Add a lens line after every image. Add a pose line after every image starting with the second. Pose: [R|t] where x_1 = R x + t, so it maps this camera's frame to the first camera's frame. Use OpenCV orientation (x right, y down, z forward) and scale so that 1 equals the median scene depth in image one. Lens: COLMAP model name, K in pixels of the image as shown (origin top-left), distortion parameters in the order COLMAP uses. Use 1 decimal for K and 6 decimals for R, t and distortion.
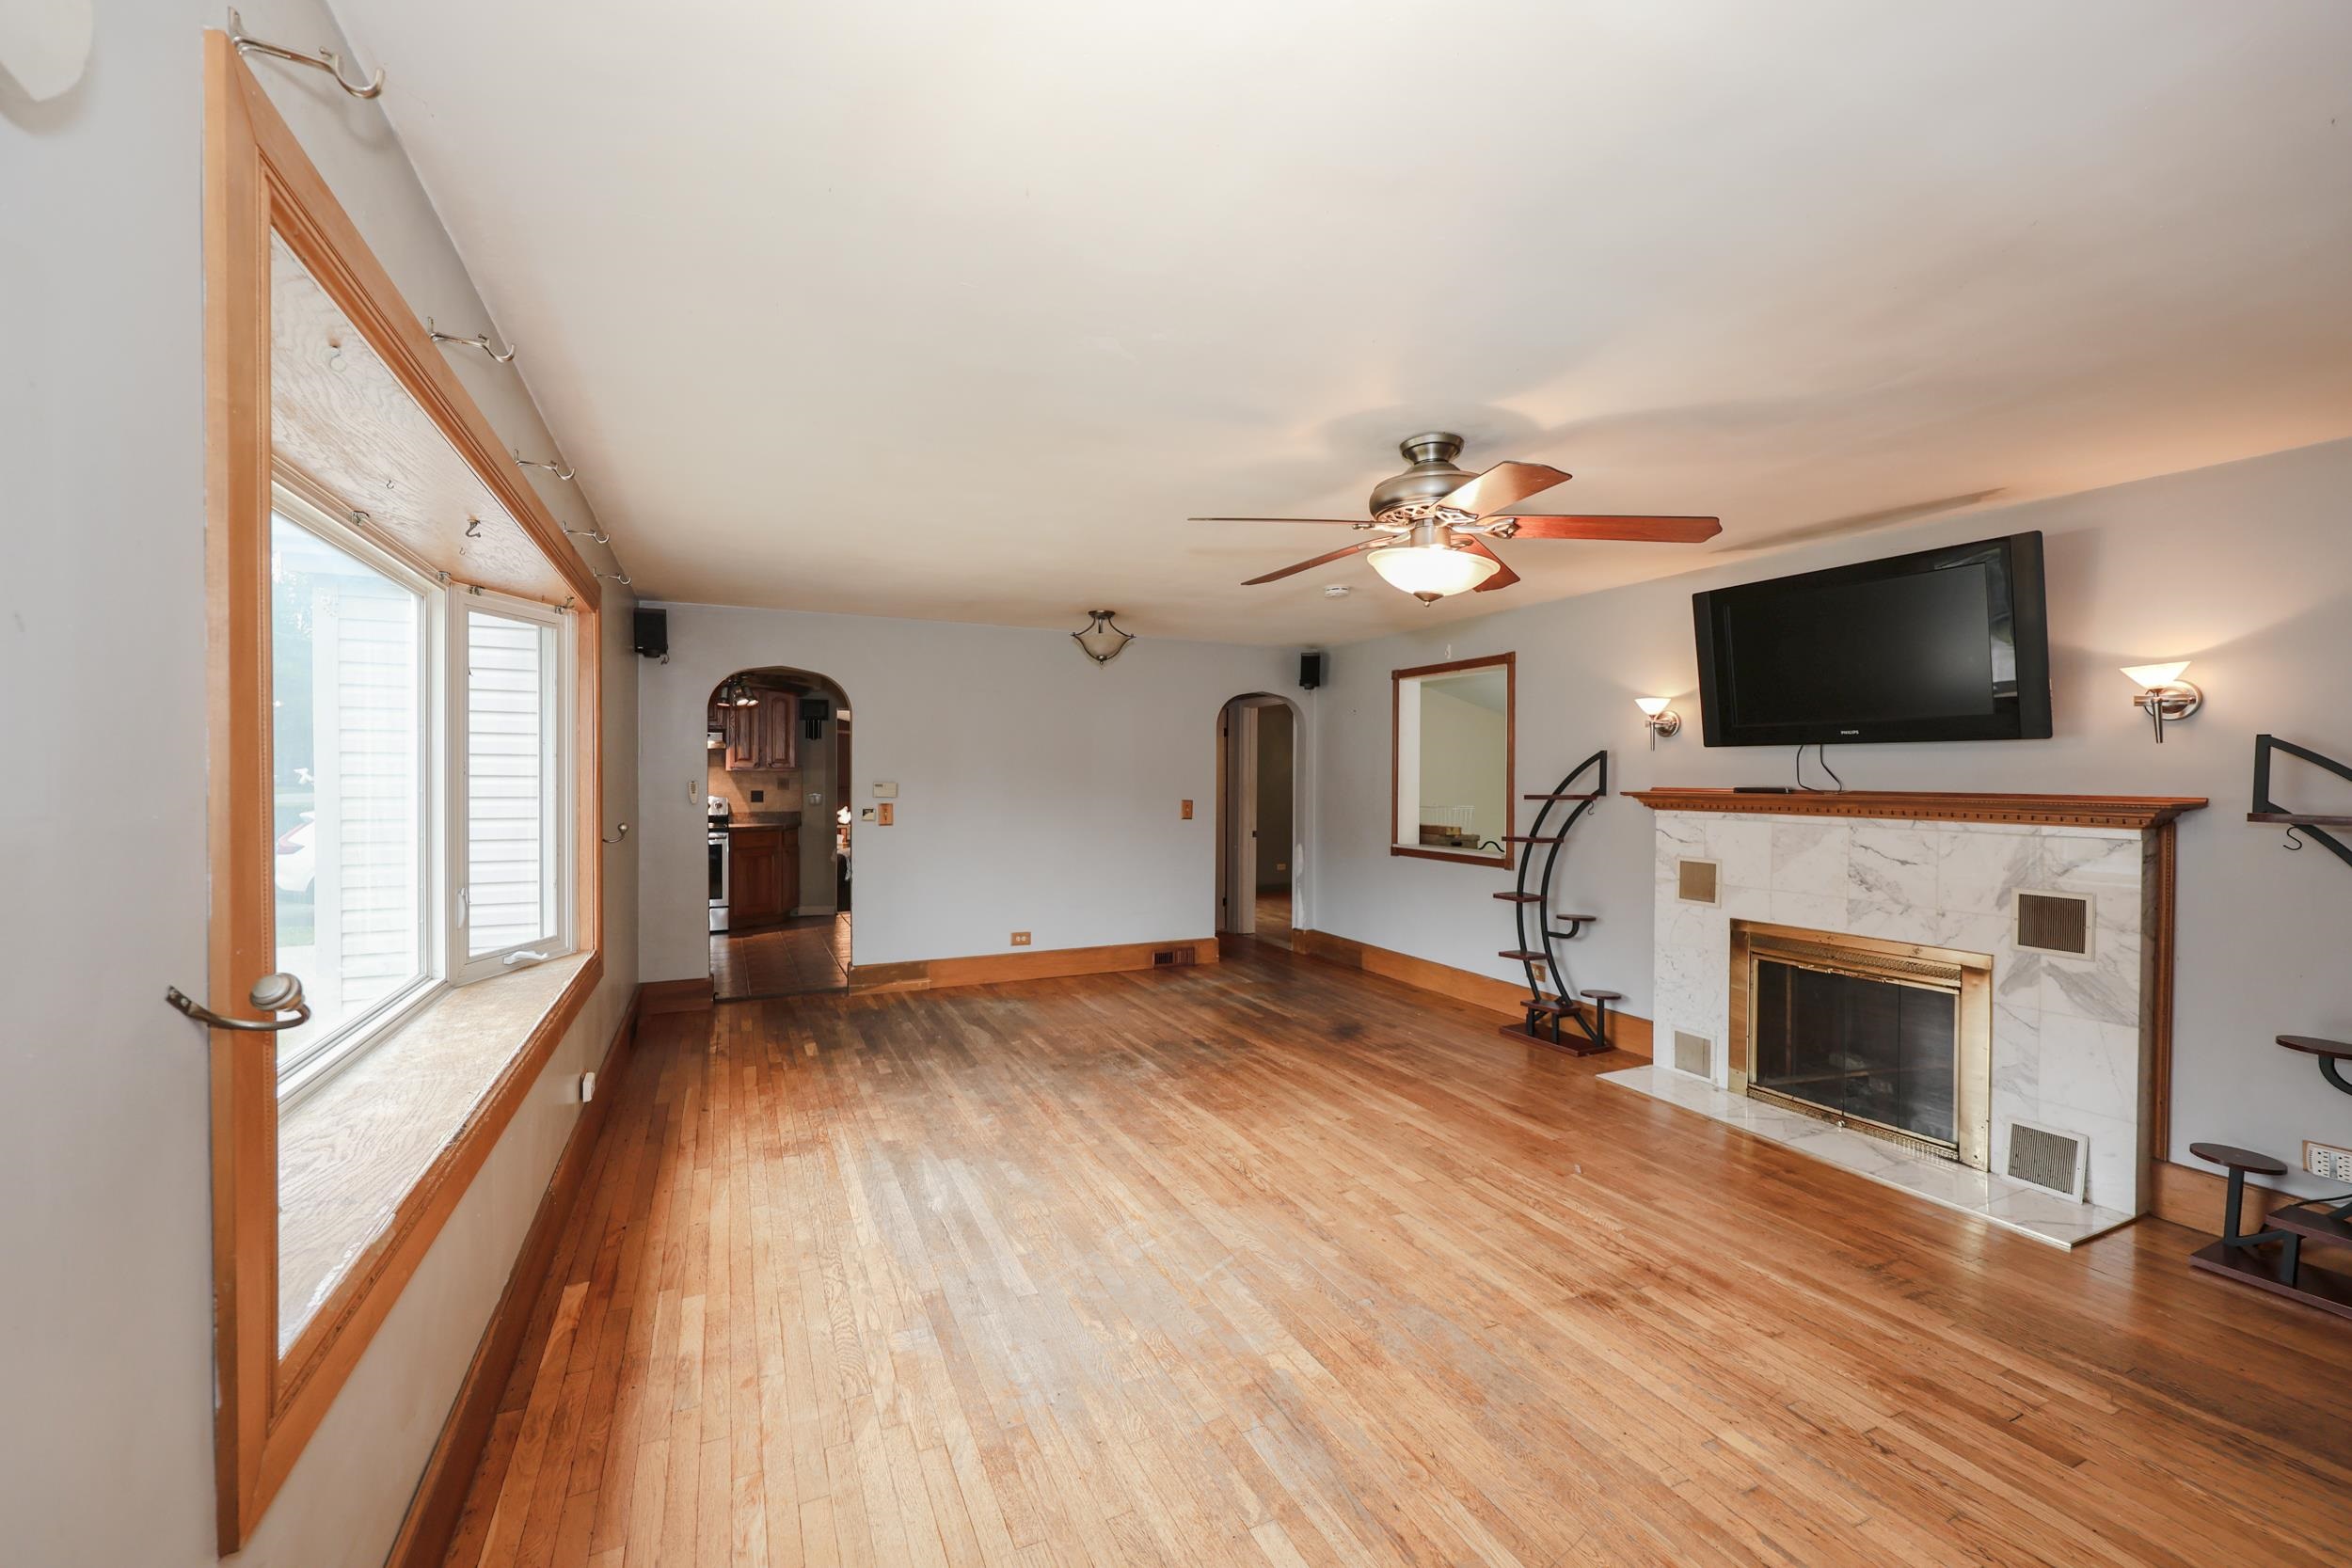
lens RADIAL K [[934.3, 0, 1167.6], [0, 934.3, 779.7], [0, 0, 1]] dist [0.000848, -0.000070]
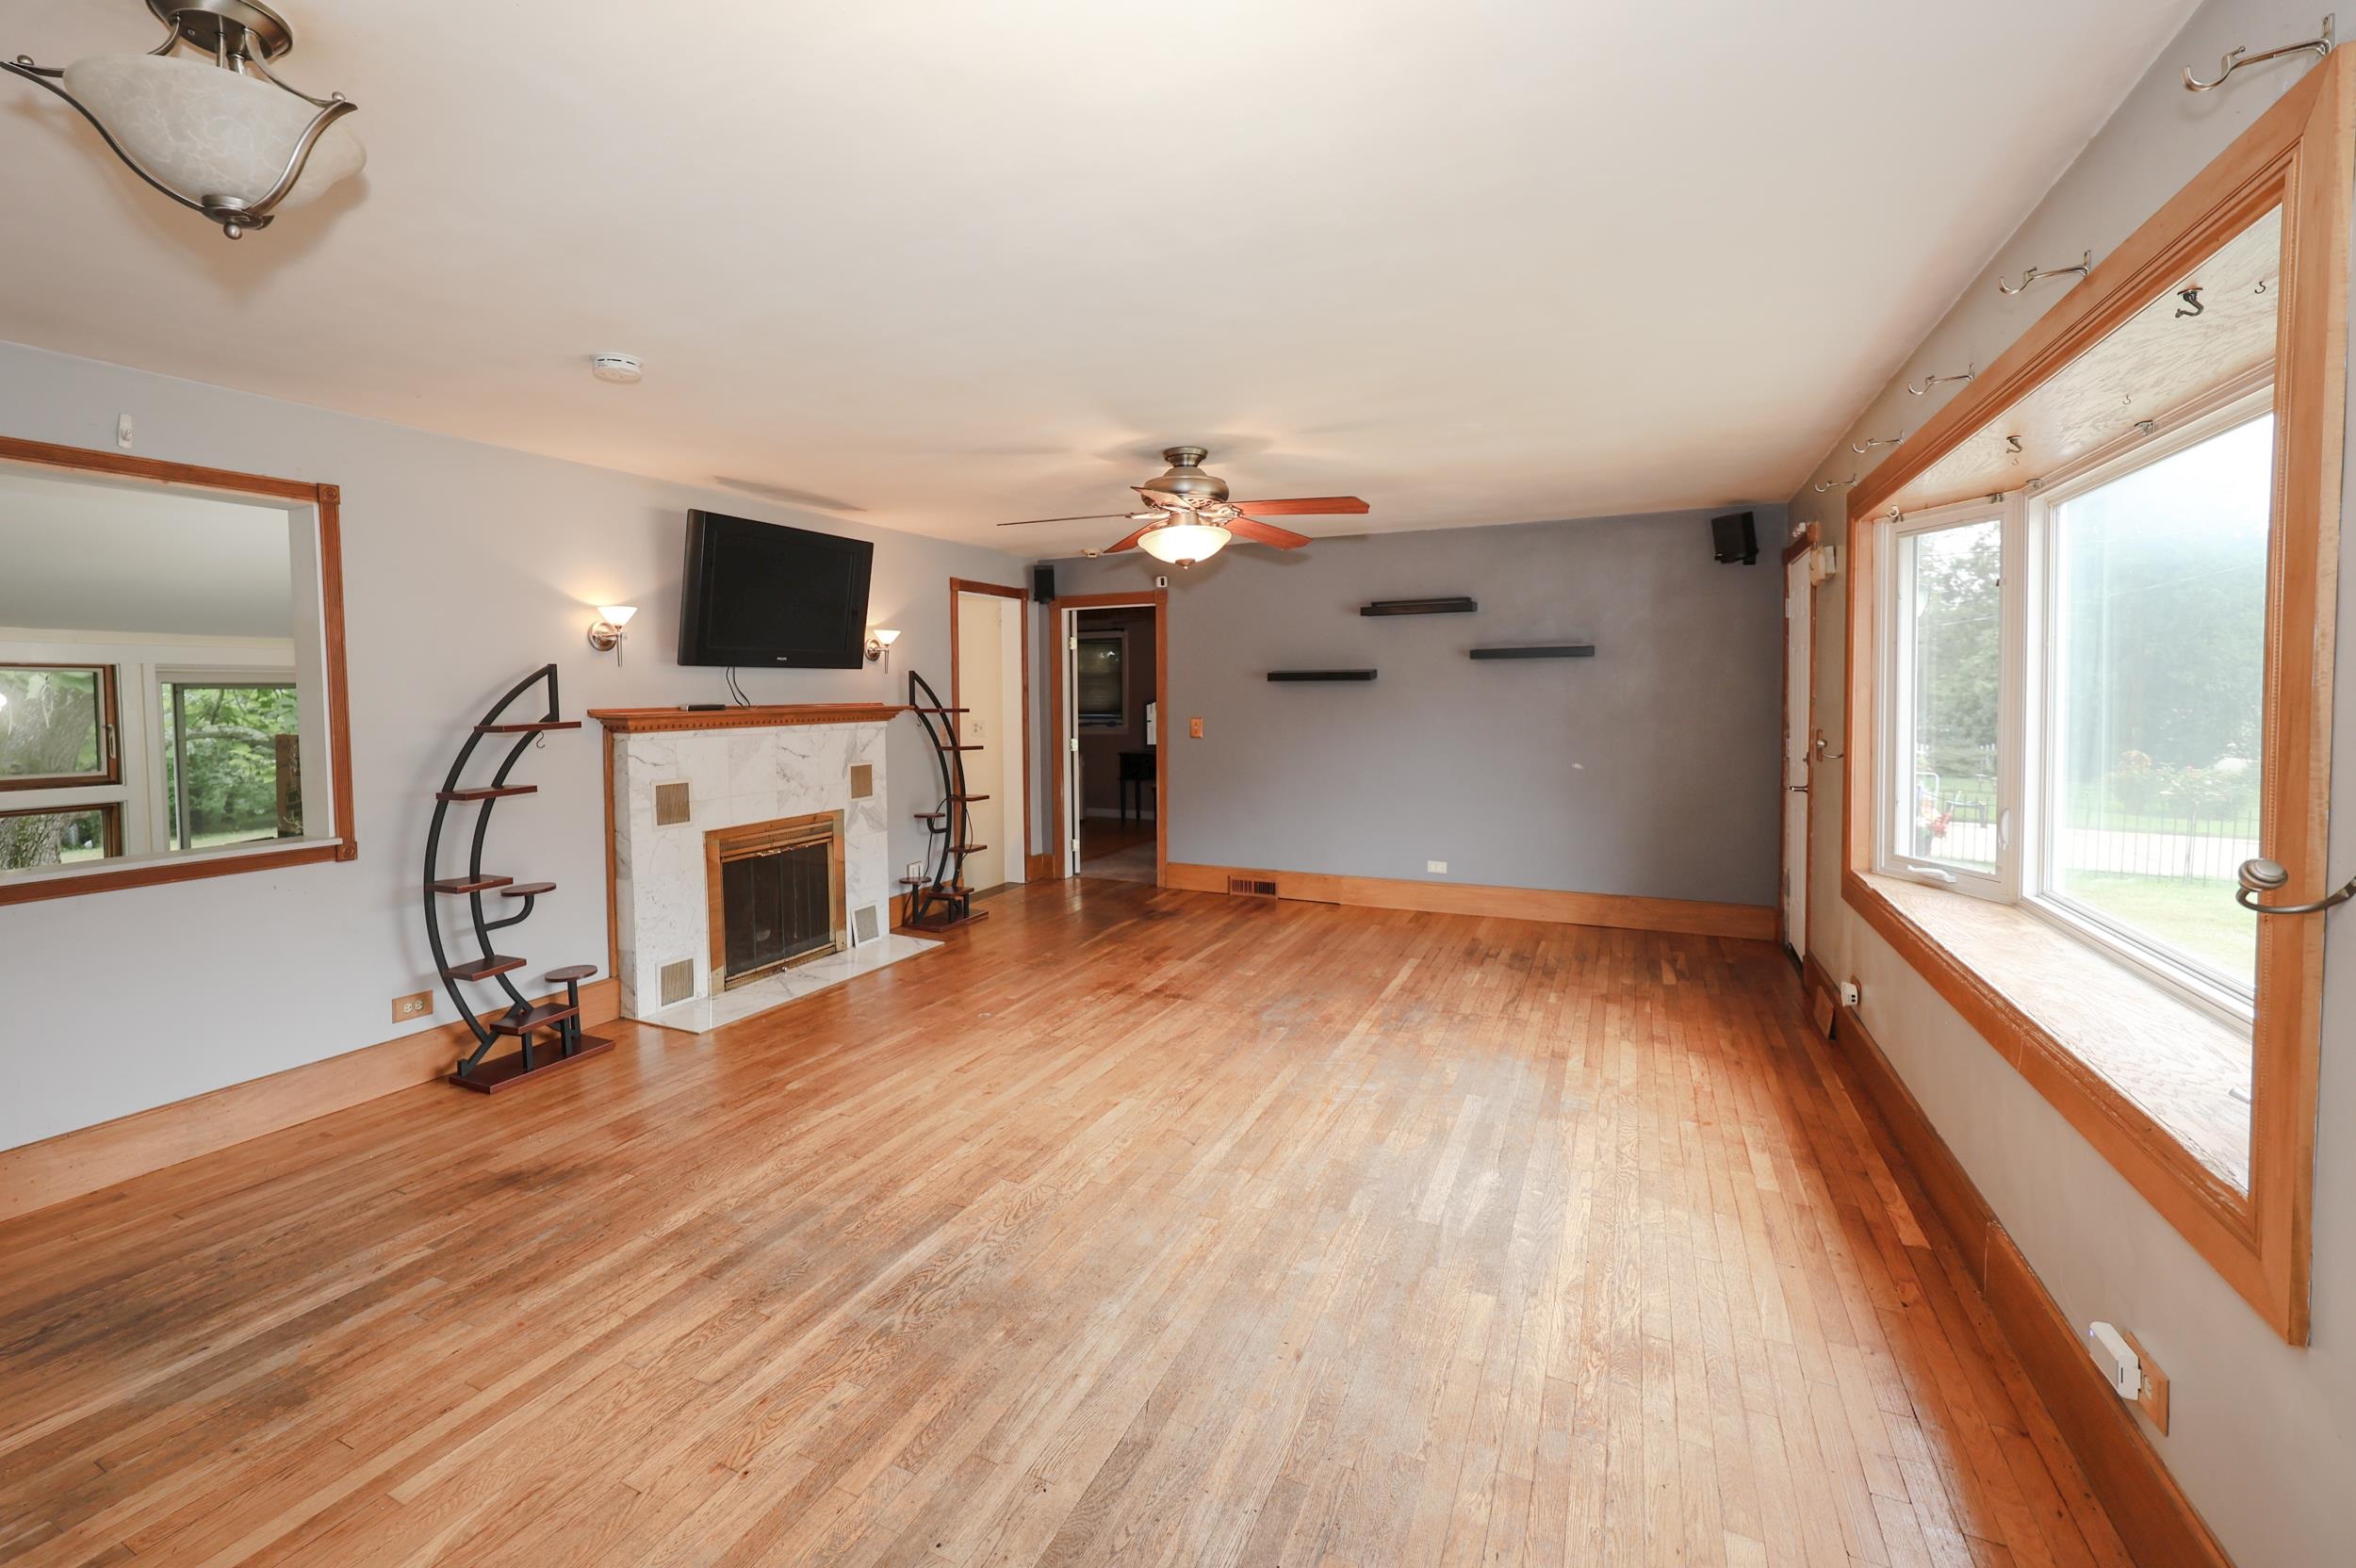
lens RADIAL K [[935.9, 0, 1137.9], [0, 935.9, 716.3], [0, 0, 1]] dist [0.000848, -0.000070]
pose [[-0.595444, -0.023400, 0.803056, -0.498565], [0.010176, 0.999276, 0.036663, -0.012659], [-0.803332, 0.030003, -0.594775, 1.184410]]
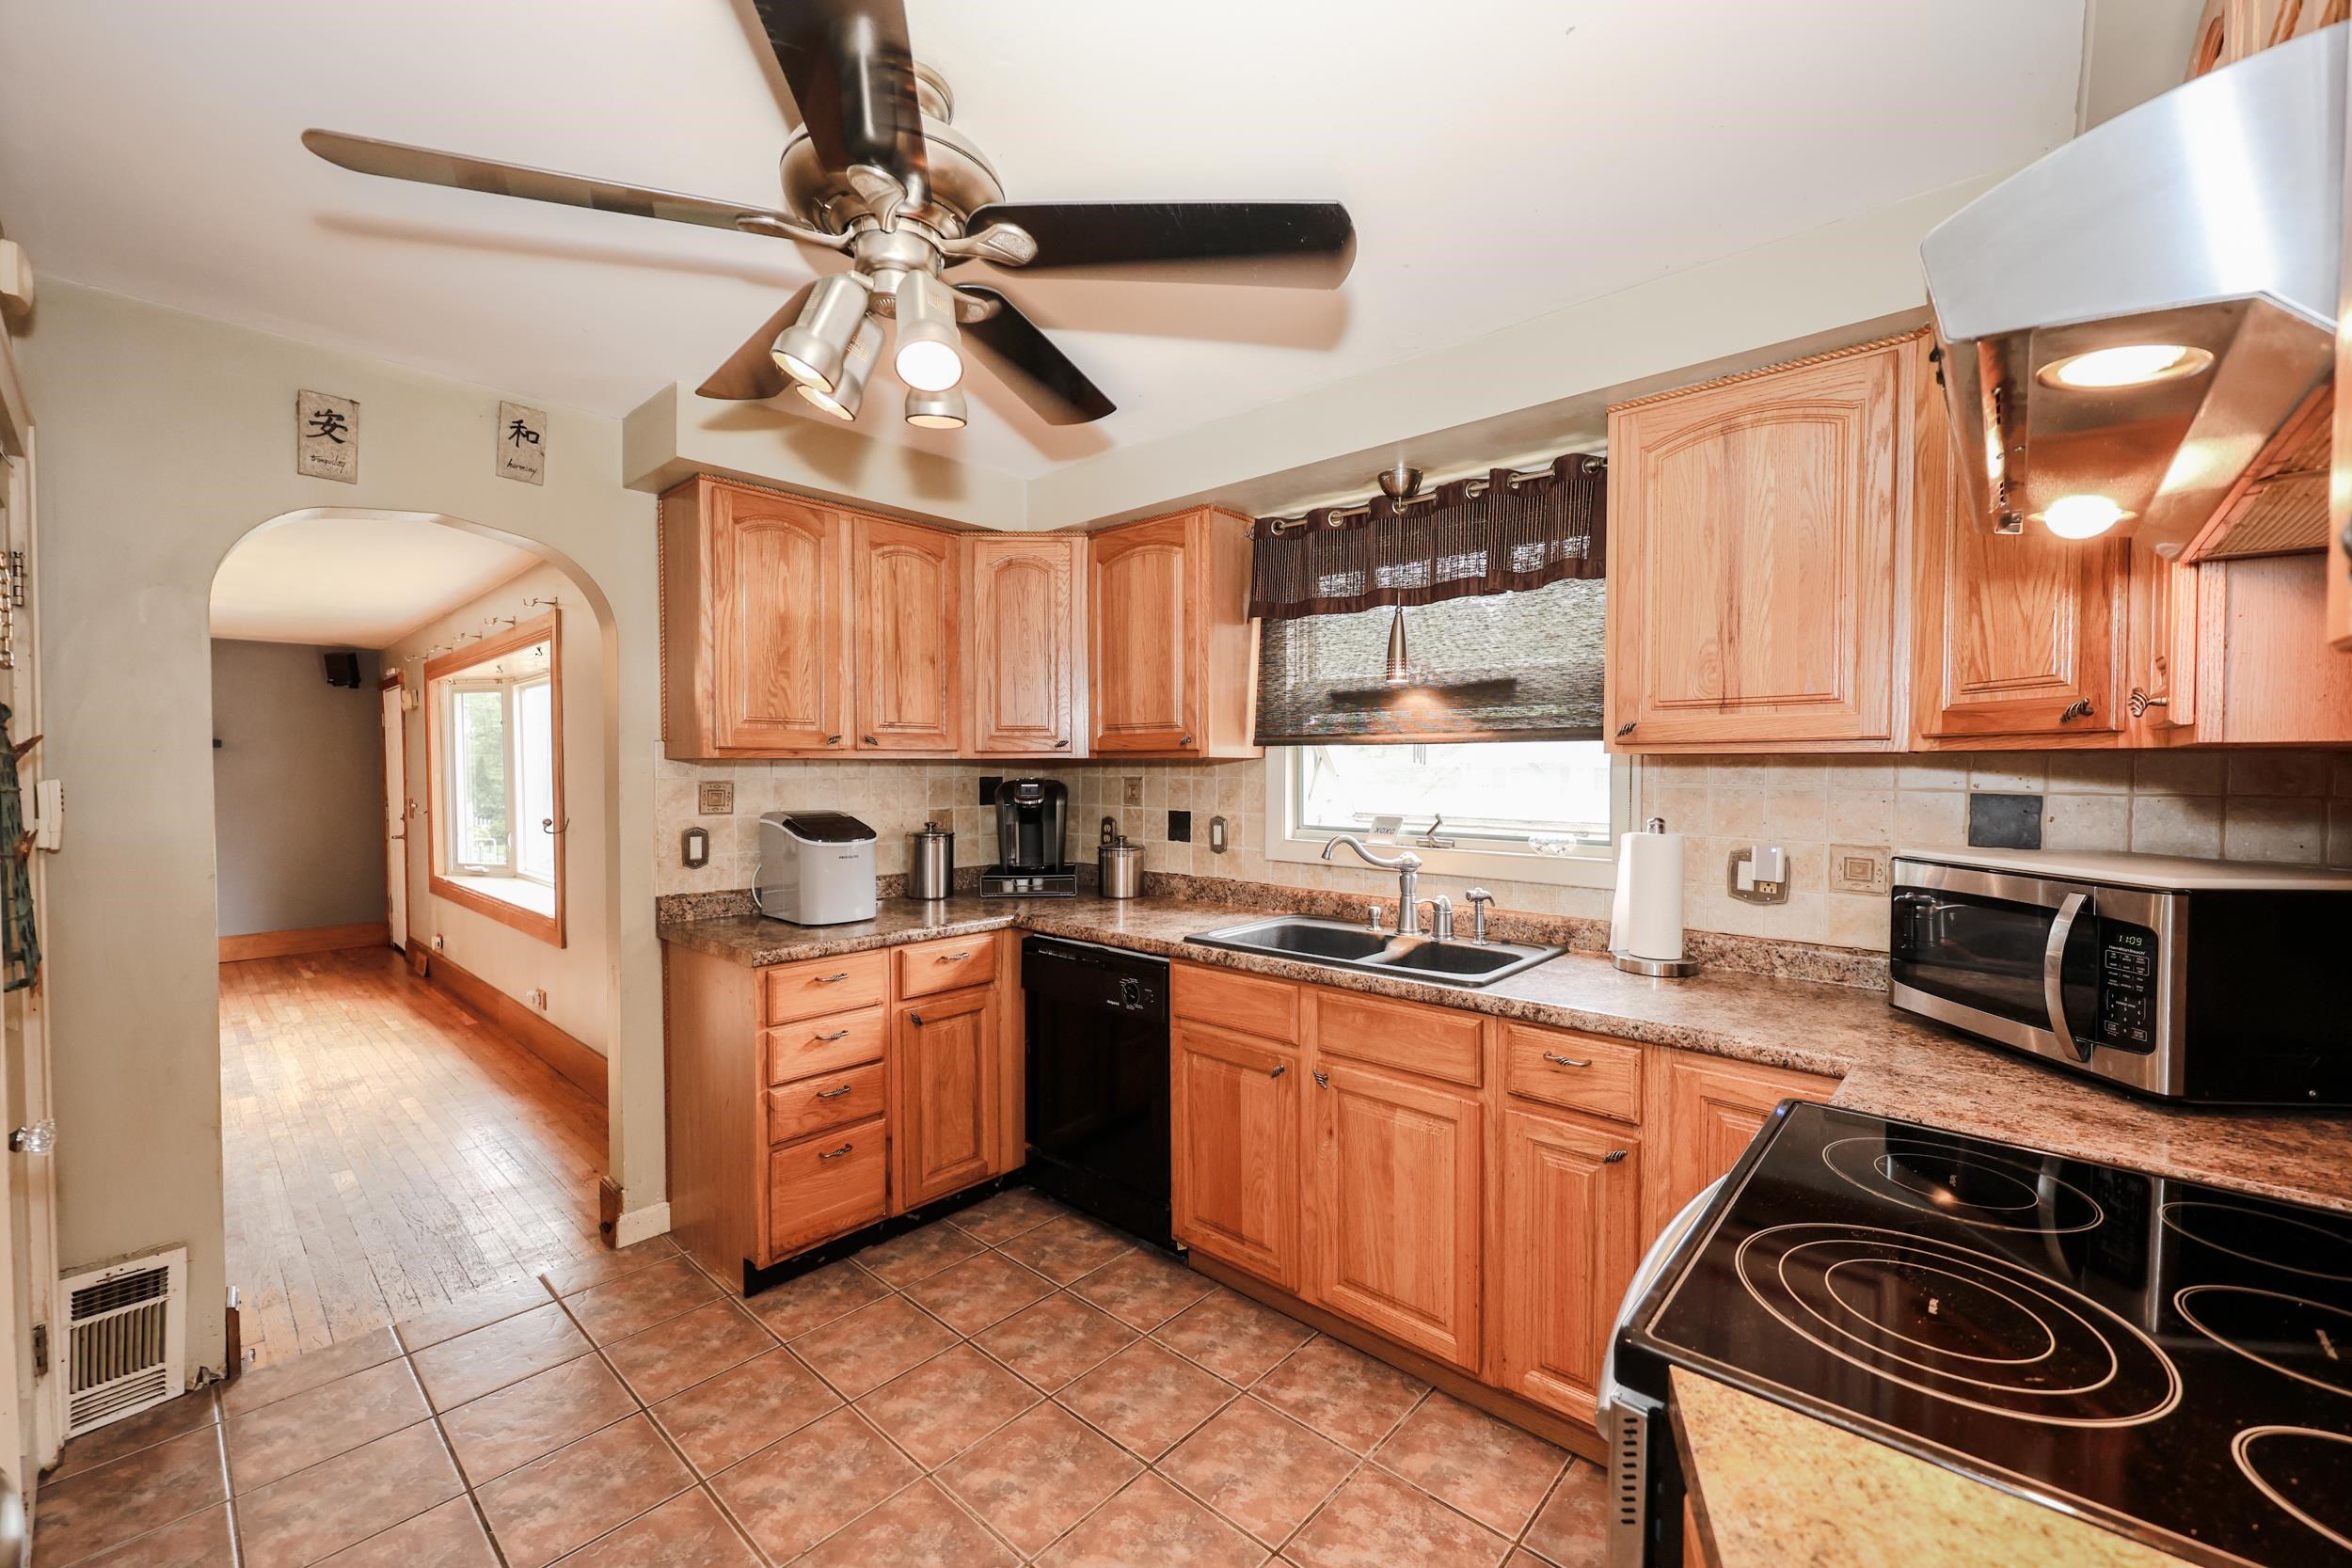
lens RADIAL K [[934.3, 0, 1182.7], [0, 934.3, 785.7], [0, 0, 1]] dist [0.000848, -0.000070]
pose [[-0.919773, 0.008686, -0.392355, -0.697481], [-0.001665, 0.999660, 0.026035, -0.020962], [0.392448, 0.024599, -0.919445, 1.919511]]
